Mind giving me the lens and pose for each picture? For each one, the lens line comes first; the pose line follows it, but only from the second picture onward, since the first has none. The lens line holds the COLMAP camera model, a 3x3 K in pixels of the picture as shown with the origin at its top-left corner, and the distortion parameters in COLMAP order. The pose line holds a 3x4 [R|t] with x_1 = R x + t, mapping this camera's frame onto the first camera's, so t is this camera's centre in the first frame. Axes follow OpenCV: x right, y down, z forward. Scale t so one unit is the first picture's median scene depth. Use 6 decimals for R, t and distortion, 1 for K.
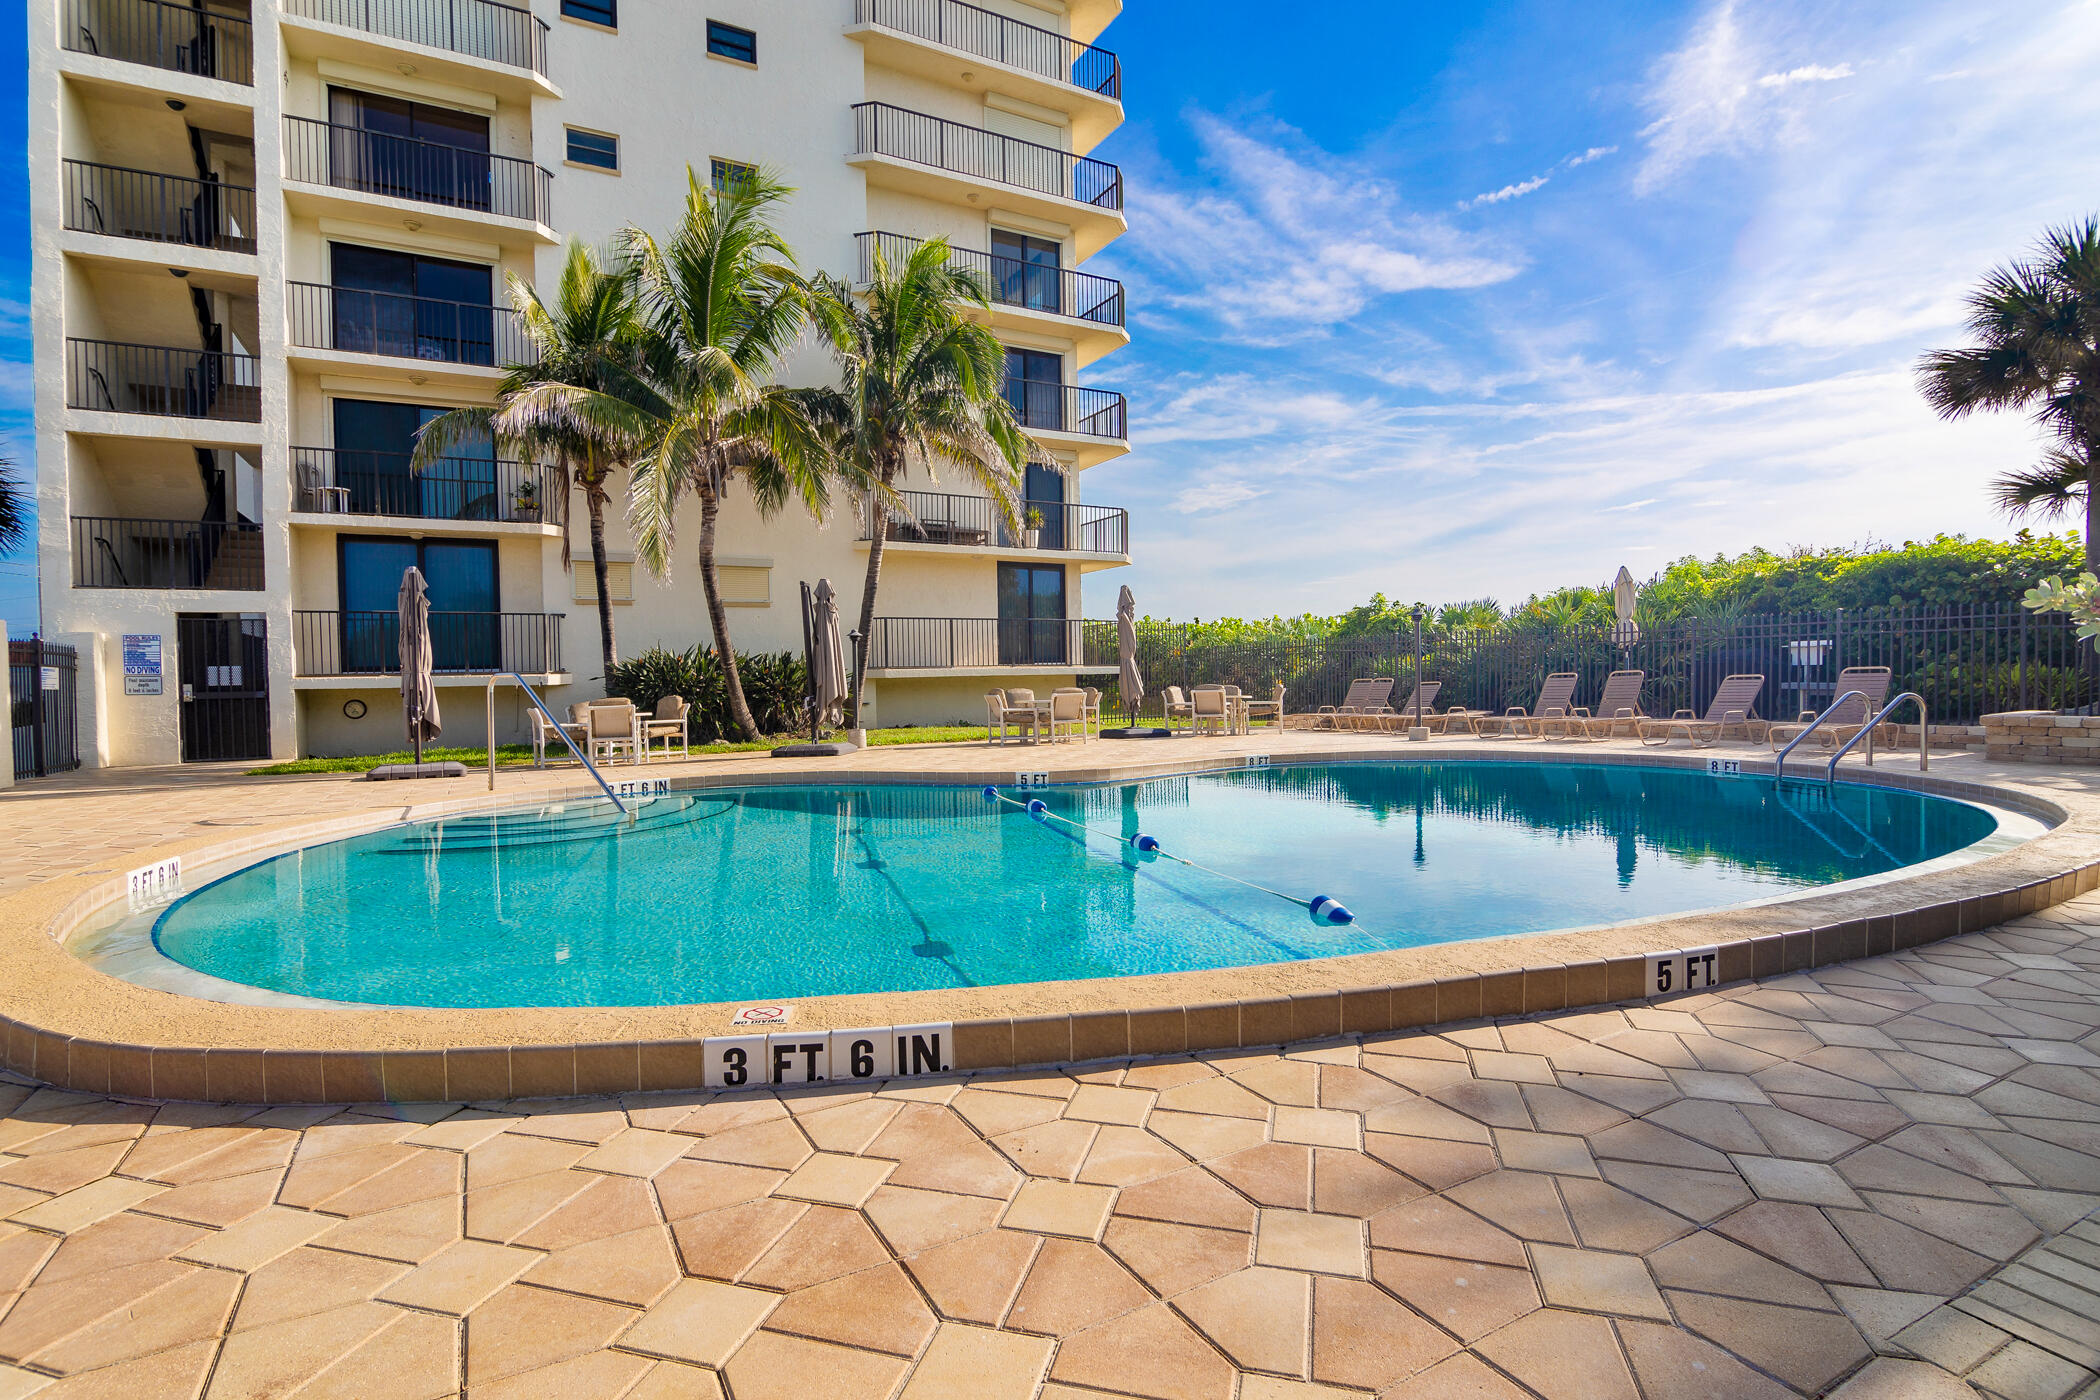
lens RADIAL K [[1010.6, 0, 1043.9], [0, 1010.6, 699.7], [0, 0, 1]] dist [0.003337, -0.004681]
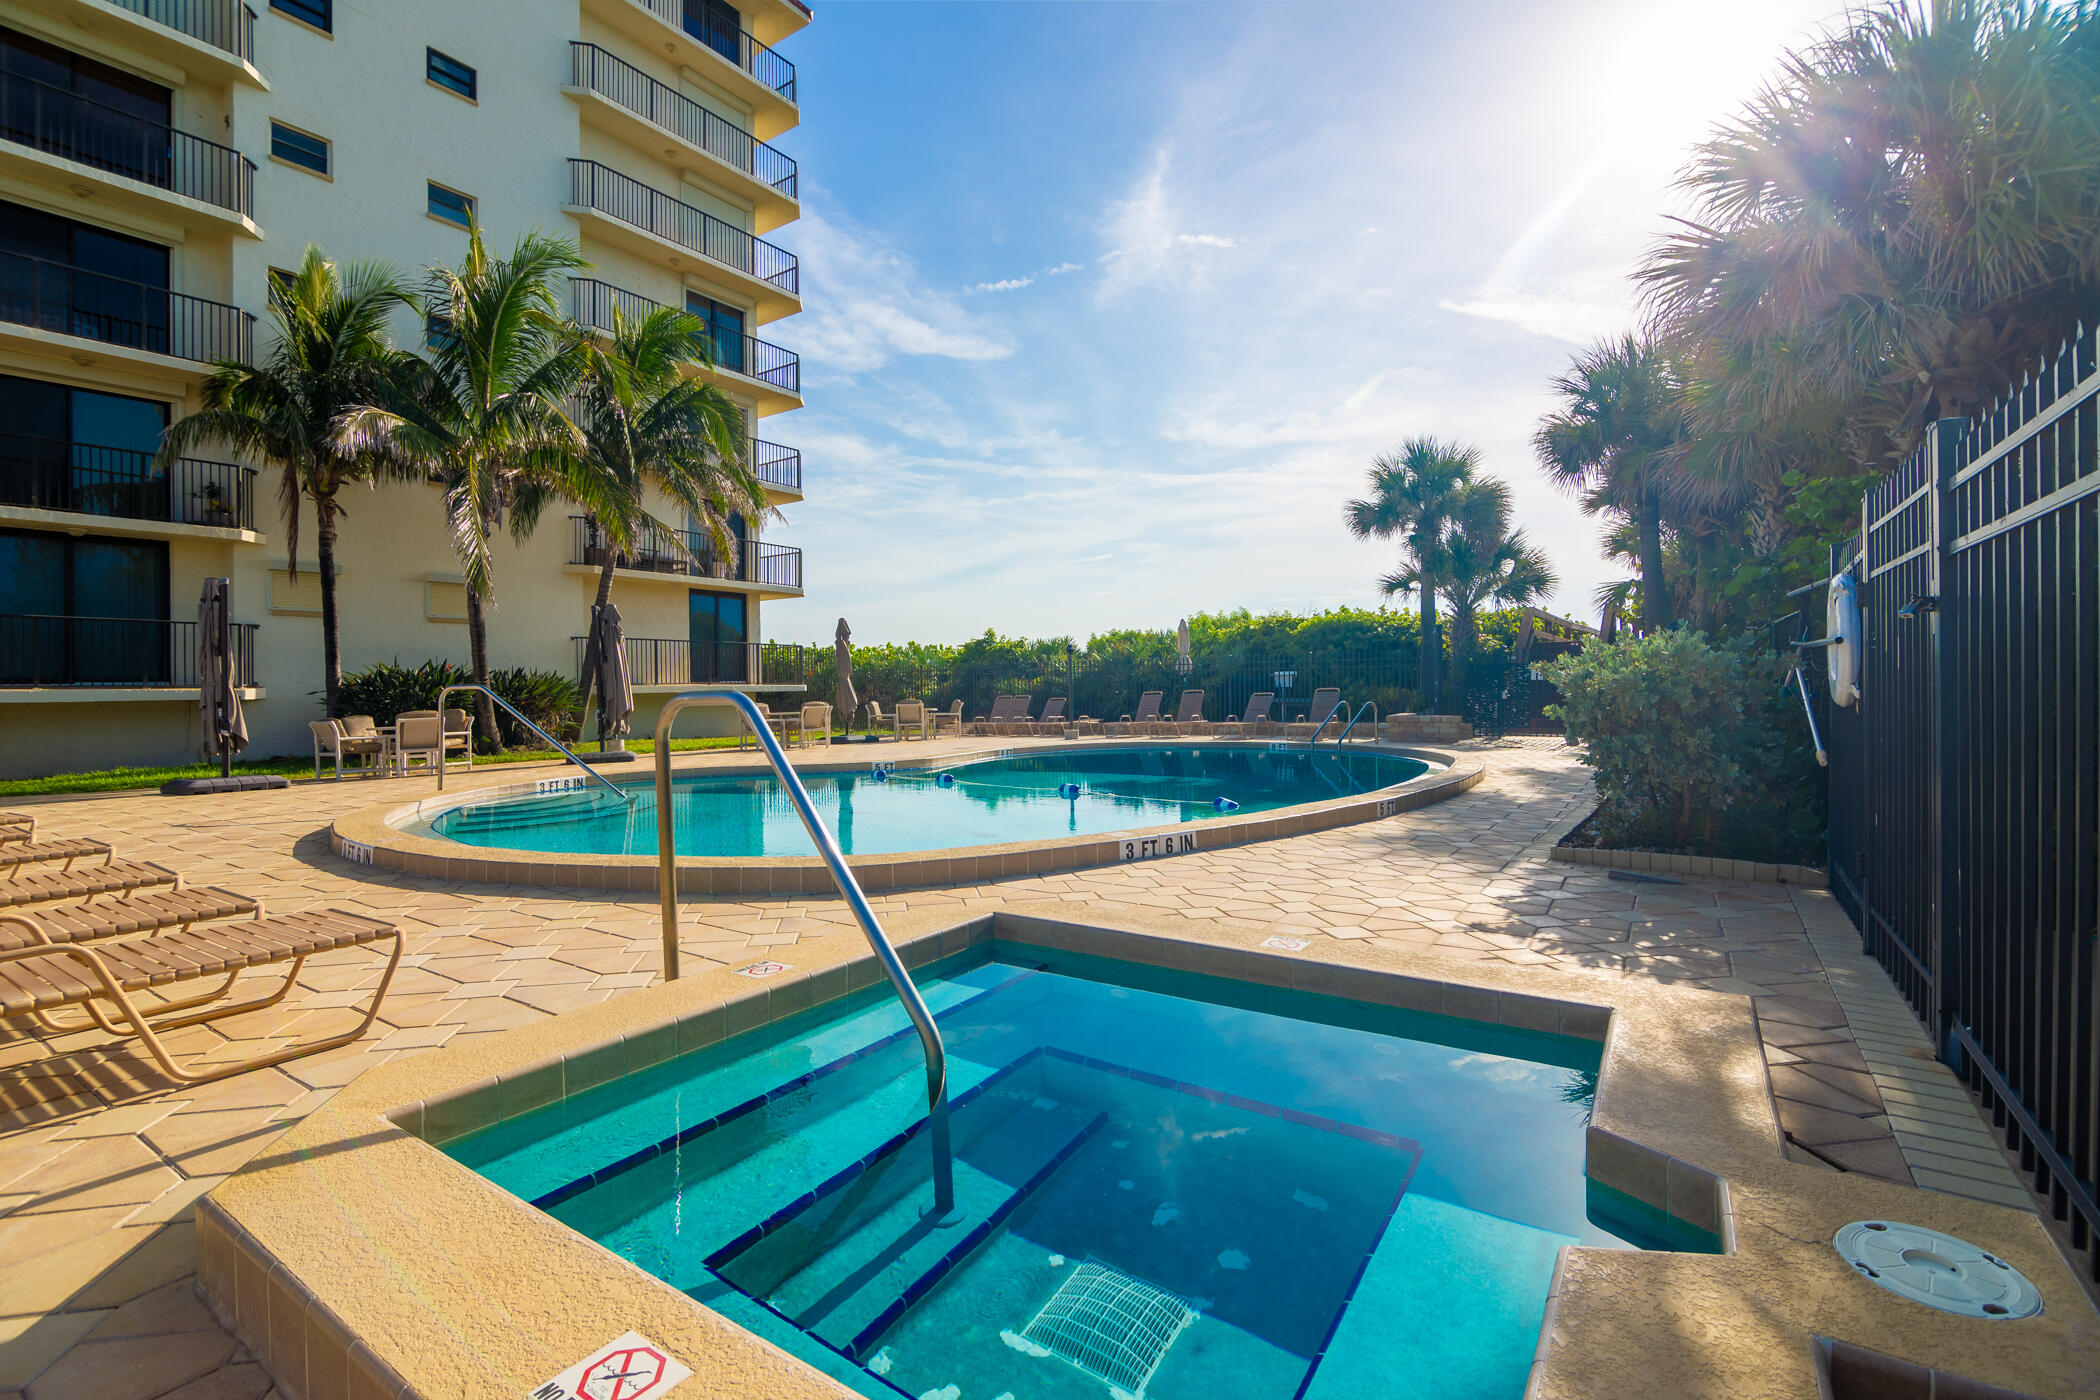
lens RADIAL K [[959.6, 0, 1048.6], [0, 959.6, 694.7], [0, 0, 1]] dist [0.001507, -0.000101]
pose [[0.888447, 0.002372, 0.458973, -0.216975], [0.009437, 0.999681, -0.023435, 0.008020], [-0.458882, 0.025152, 0.888141, -0.128910]]
